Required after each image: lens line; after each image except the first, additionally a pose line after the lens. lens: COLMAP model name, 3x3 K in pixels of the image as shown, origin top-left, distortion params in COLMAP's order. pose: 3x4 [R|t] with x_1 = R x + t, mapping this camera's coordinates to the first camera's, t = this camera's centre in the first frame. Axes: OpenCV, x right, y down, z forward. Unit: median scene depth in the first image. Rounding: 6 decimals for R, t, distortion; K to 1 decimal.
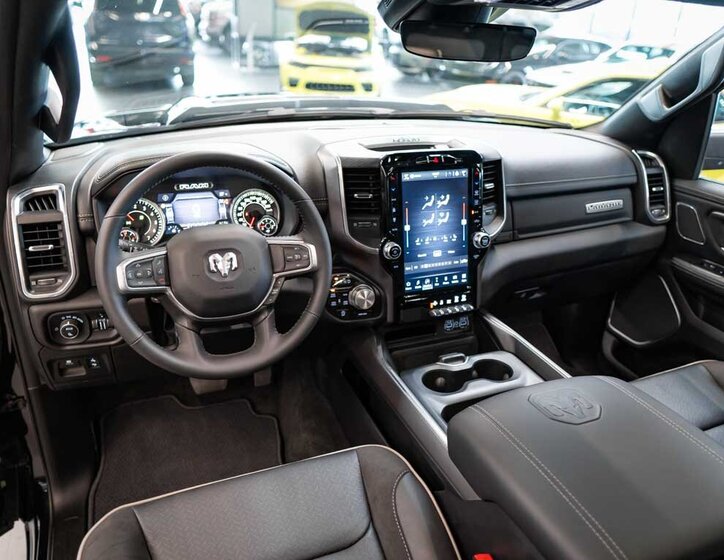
lens RADIAL K [[603.1, 0, 362.0], [0, 603.1, 280.0], [0, 0, 1]] dist [0.000681, 0.002481]
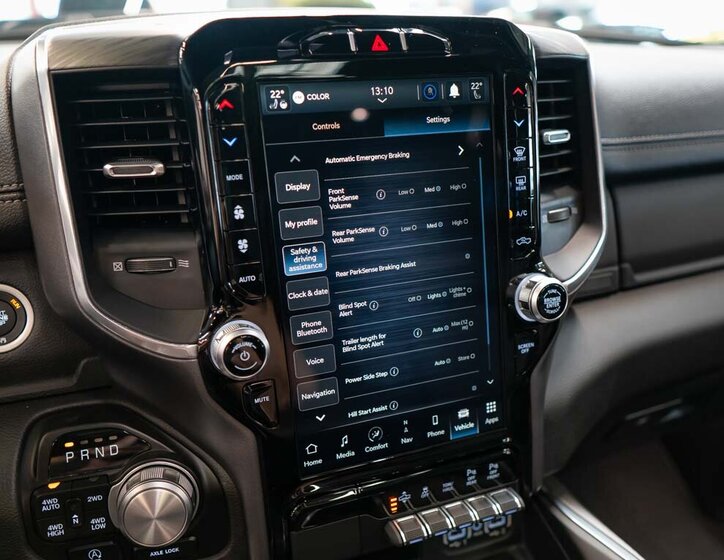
lens RADIAL K [[655.0, 0, 362.8], [0, 655.0, 296.7], [0, 0, 1]] dist [-0.004116, 0.001313]
pose [[0.998241, -0.032577, -0.049526, 0.119886], [0.031124, 0.999070, -0.029844, -0.059691], [0.050452, 0.028250, 0.998327, 0.642431]]
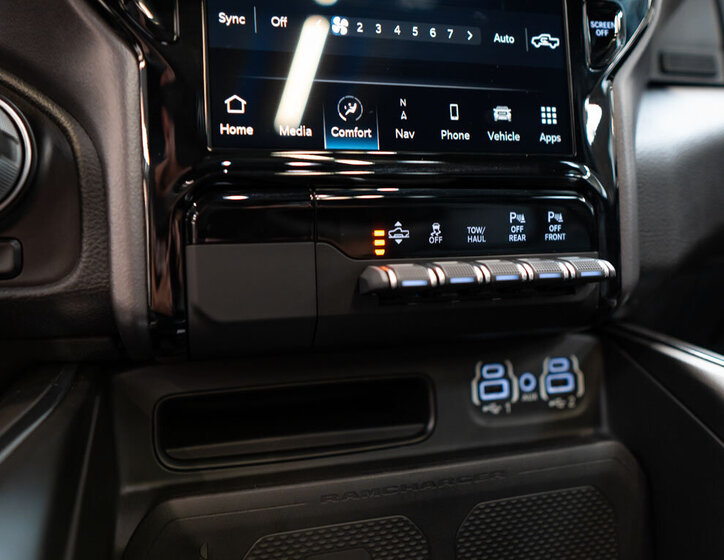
lens RADIAL K [[603.1, 0, 362.0], [0, 603.1, 280.0], [0, 0, 1]] dist [0.000681, 0.002481]
pose [[0.991473, -0.015079, -0.129437, 0.134070], [-0.019687, 0.964549, -0.263168, 0.102096], [0.128817, 0.263472, 0.956028, 0.823228]]
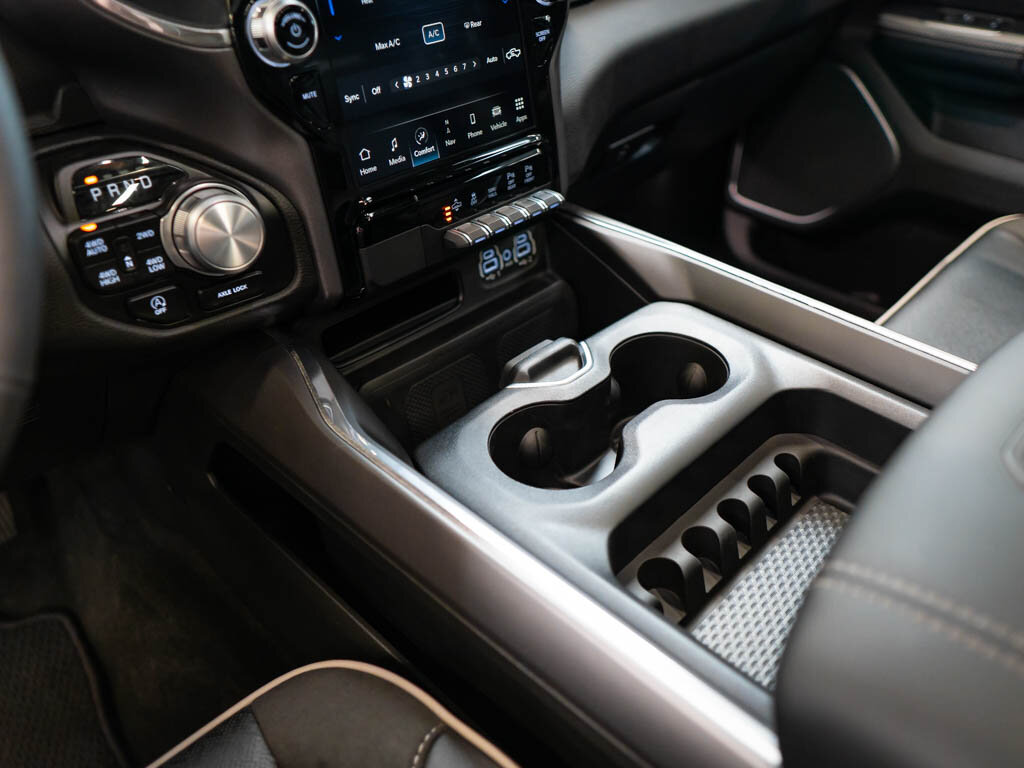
lens RADIAL K [[833.0, 0, 512.0], [0, 833.0, 384.0], [0, 0, 1]] dist [0.003273, 0.008291]
pose [[0.921938, -0.258713, 0.288268, -0.002123], [0.190879, 0.951044, 0.243065, 0.027178], [-0.337040, -0.169066, 0.926186, 0.569190]]
